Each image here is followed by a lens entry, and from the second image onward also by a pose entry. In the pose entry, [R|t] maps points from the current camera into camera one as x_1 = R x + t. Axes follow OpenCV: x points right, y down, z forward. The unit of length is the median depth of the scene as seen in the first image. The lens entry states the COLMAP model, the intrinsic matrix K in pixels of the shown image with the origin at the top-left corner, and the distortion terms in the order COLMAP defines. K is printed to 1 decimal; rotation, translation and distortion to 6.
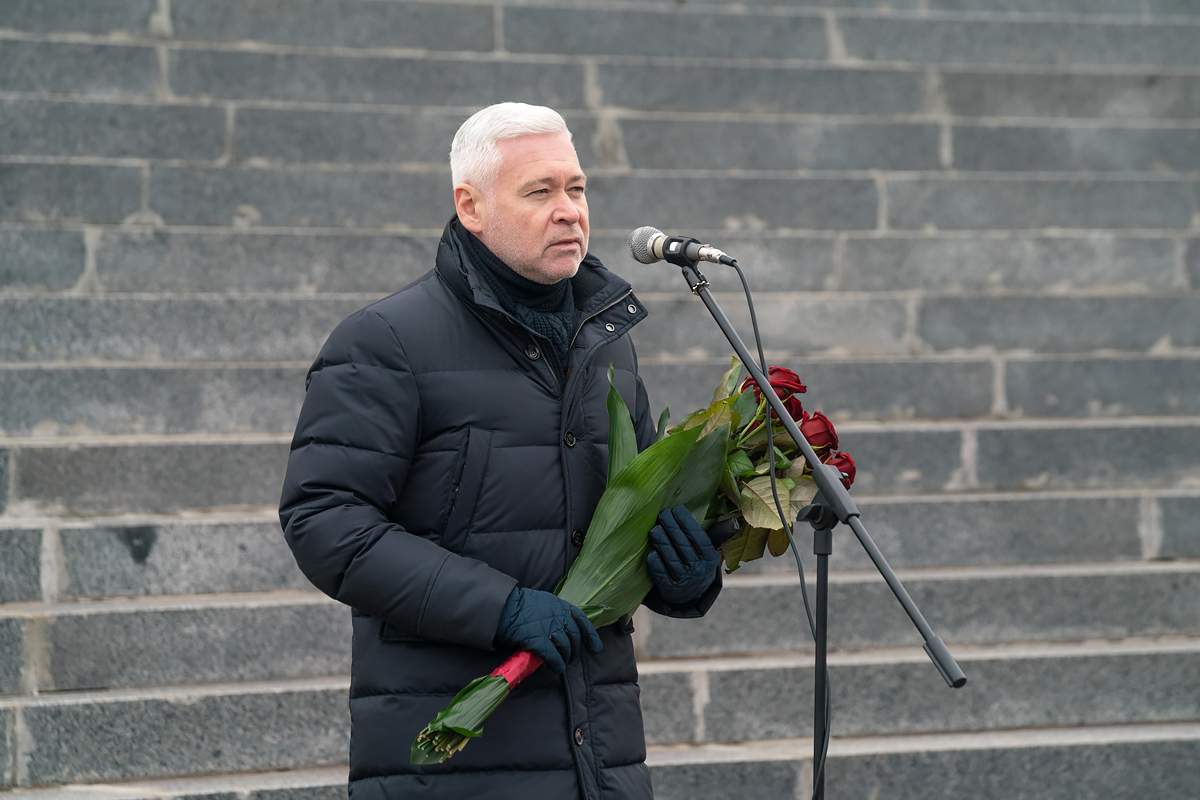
lens RADIAL K [[6260.8, 0, 600.0], [0, 6260.8, 400.0], [0, 0, 1]] dist [4.300538, -6.136774]
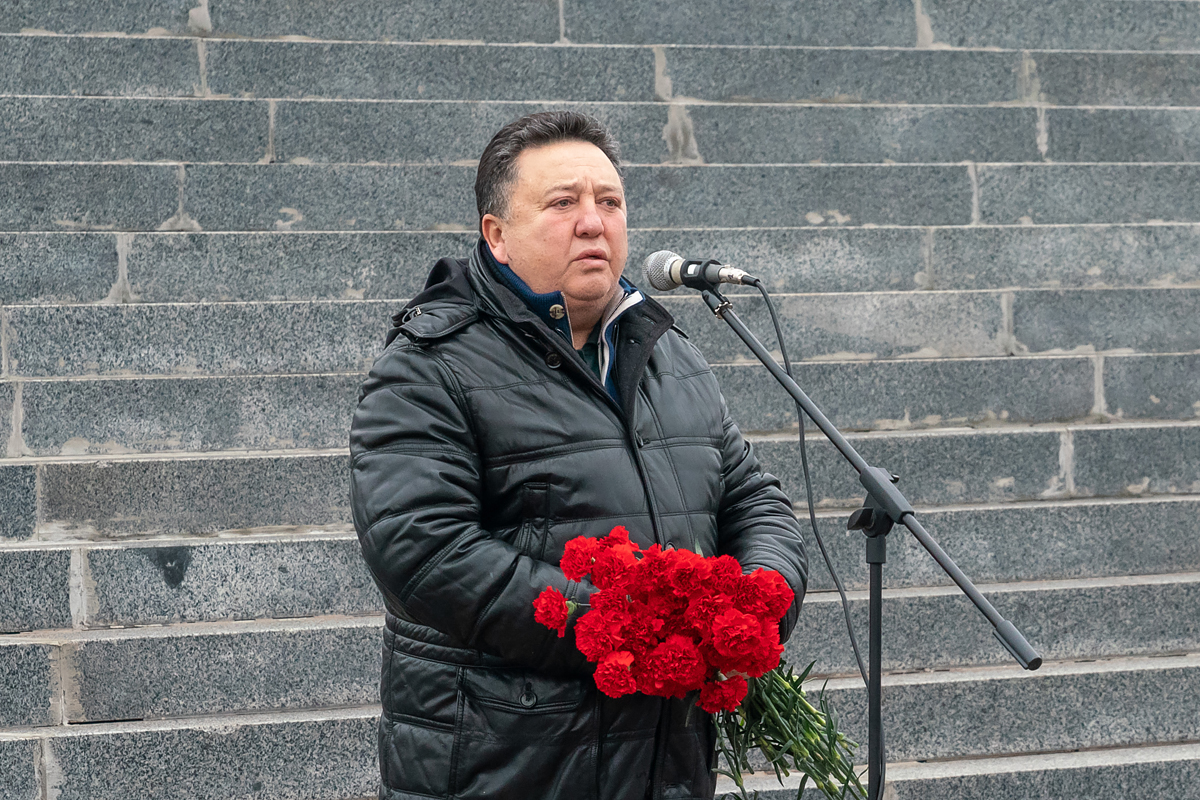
lens RADIAL K [[2679.6, 0, 600.0], [0, 2679.6, 400.0], [0, 0, 1]] dist [0.672034, -3.304035]
pose [[0.989318, -0.004087, 0.145714, -0.068443], [0.011721, 0.998601, -0.051570, 0.019482], [-0.145299, 0.052727, 0.987982, 0.595164]]
